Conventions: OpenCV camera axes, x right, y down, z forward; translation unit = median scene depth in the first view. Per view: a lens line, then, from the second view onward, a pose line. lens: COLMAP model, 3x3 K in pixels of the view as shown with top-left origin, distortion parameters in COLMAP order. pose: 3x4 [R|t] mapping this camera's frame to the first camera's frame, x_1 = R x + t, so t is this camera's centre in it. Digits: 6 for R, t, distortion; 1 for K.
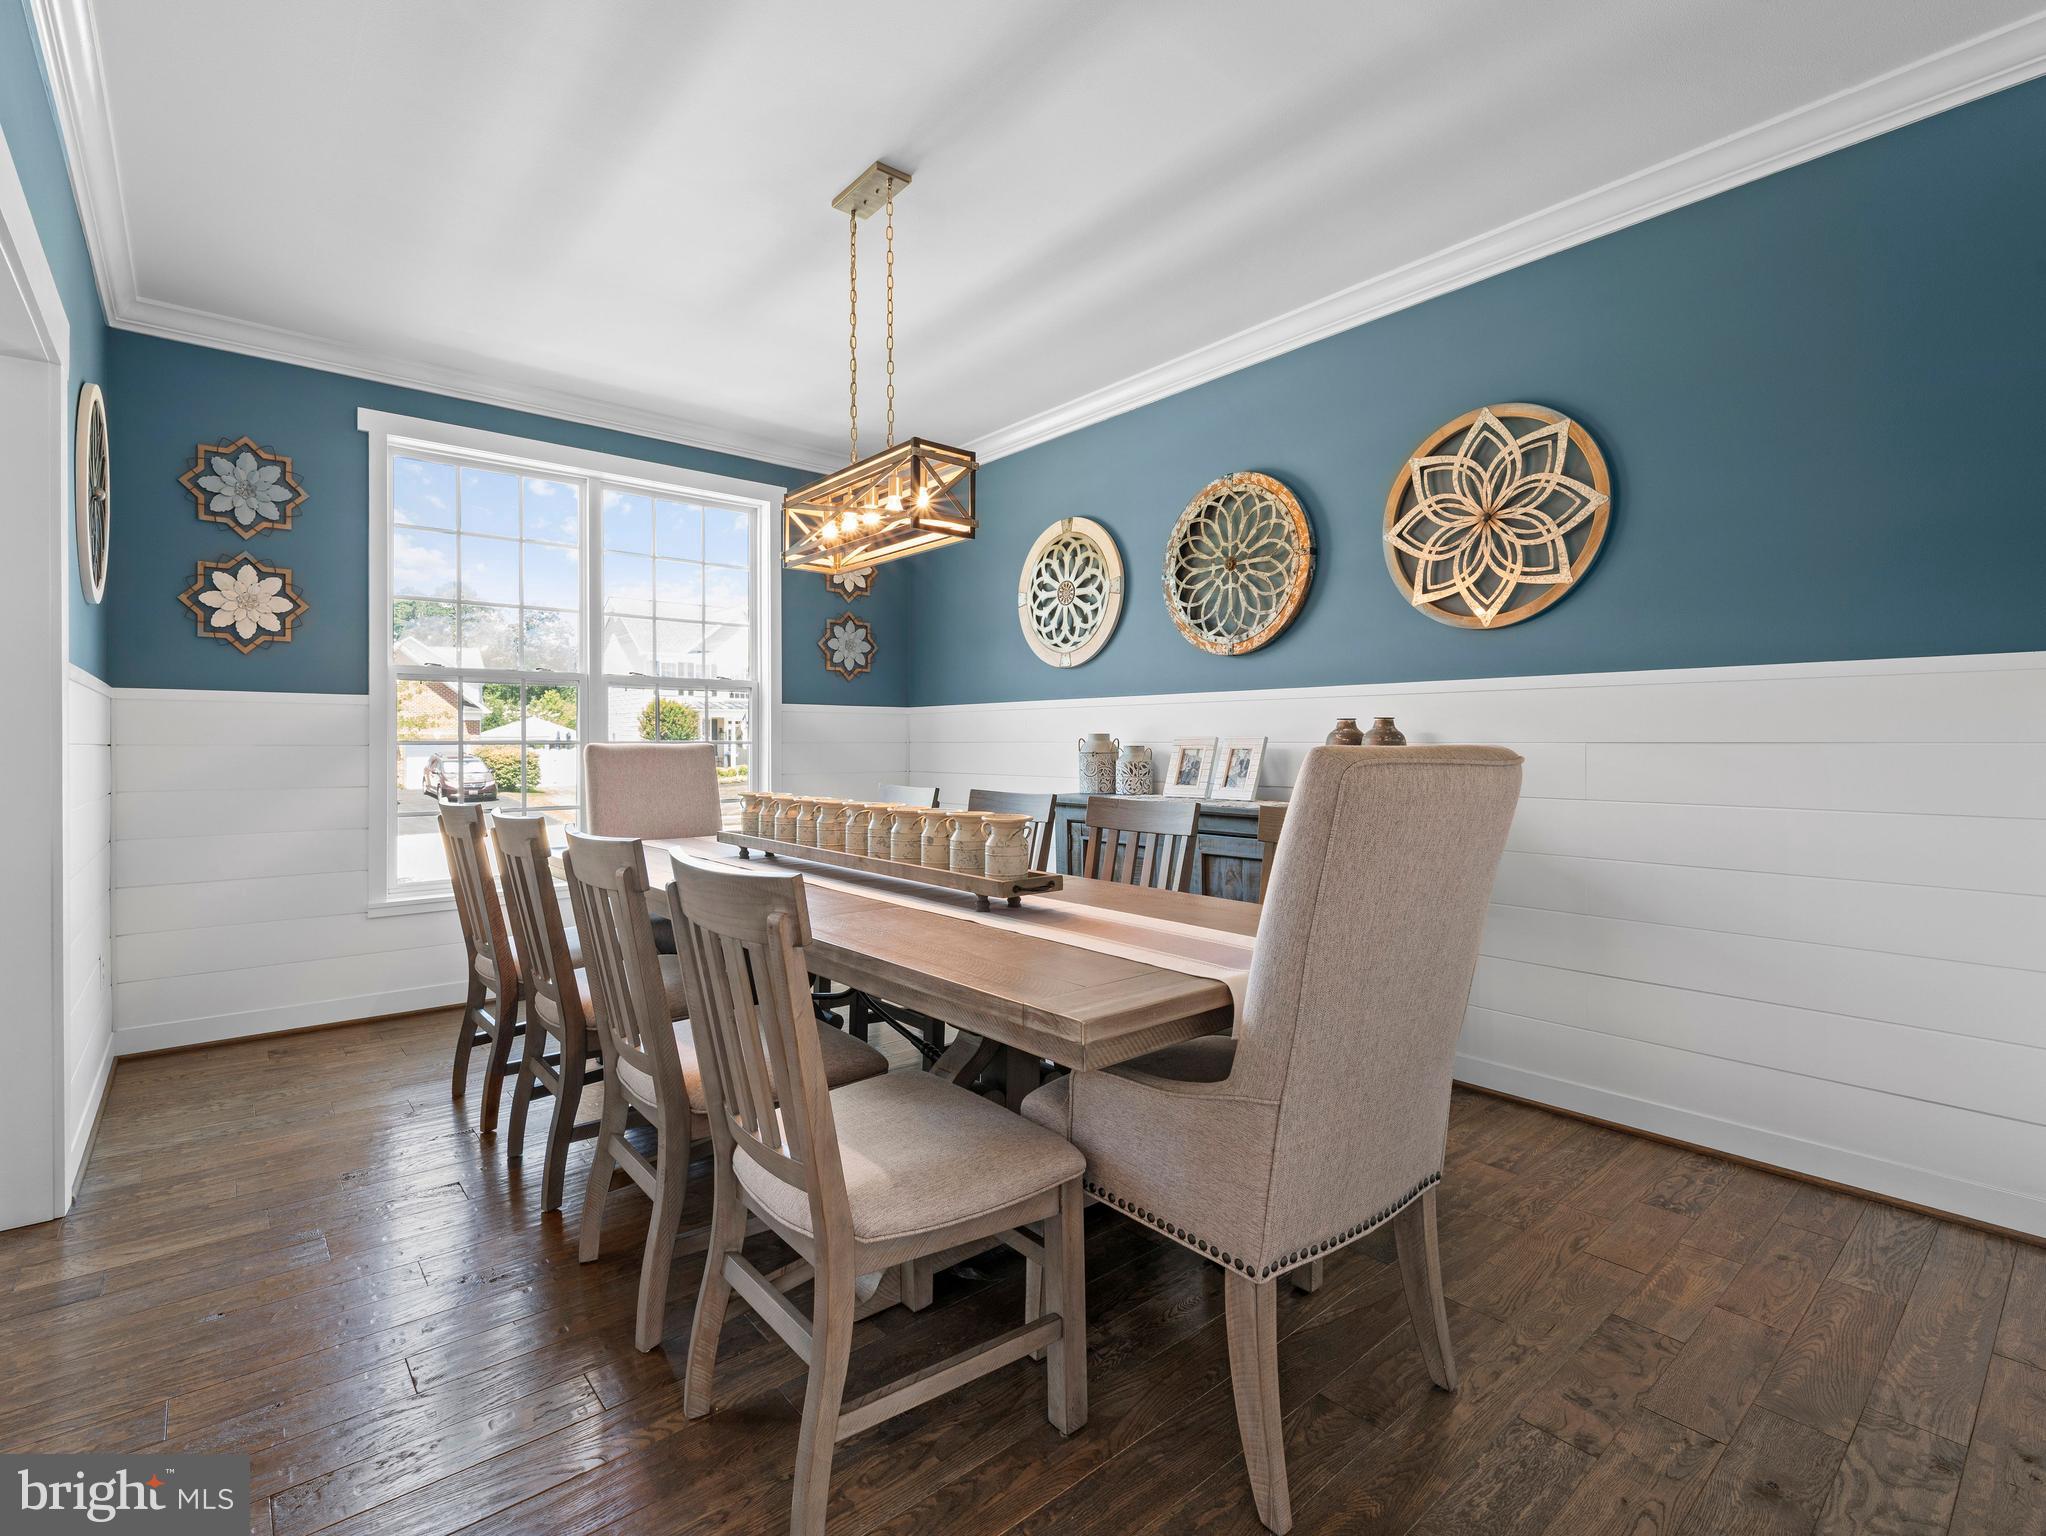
lens RADIAL K [[963.7, 0, 1017.6], [0, 963.7, 753.0], [0, 0, 1]] dist [0.009371, -0.008974]
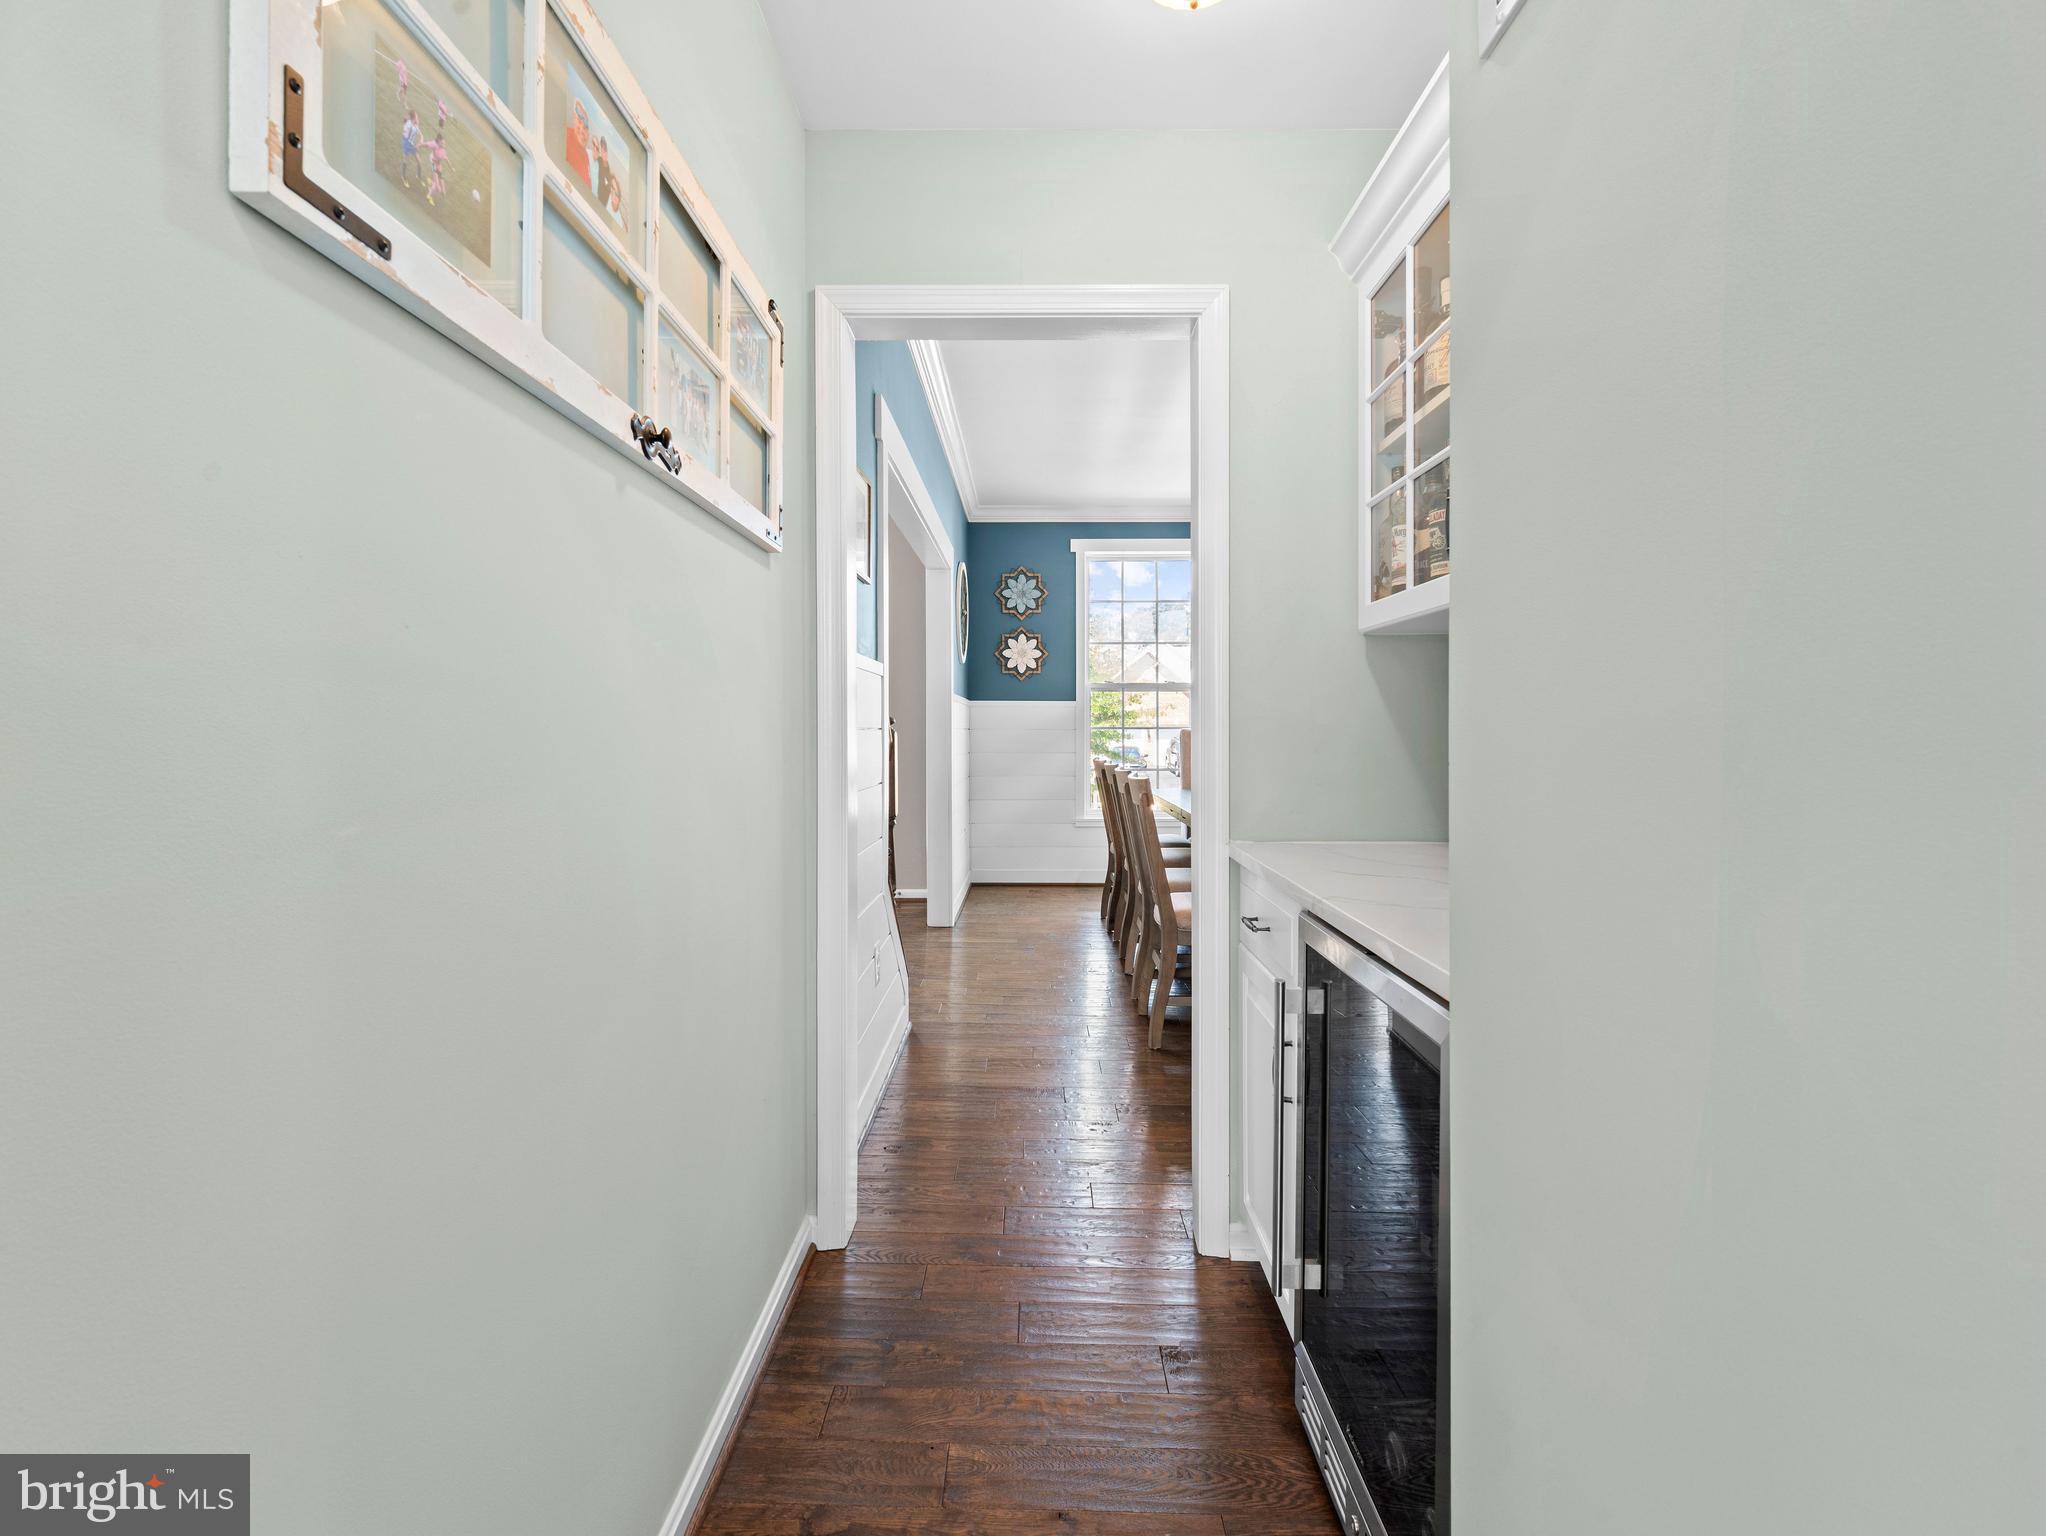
lens RADIAL K [[963.7, 0, 1017.6], [0, 963.7, 753.0], [0, 0, 1]] dist [0.009371, -0.008974]
pose [[0.758676, 0.012258, -0.651353, 0.438771], [0.000891, 0.999803, 0.019853, 0.001530], [0.651468, -0.015643, 0.758515, -0.452818]]
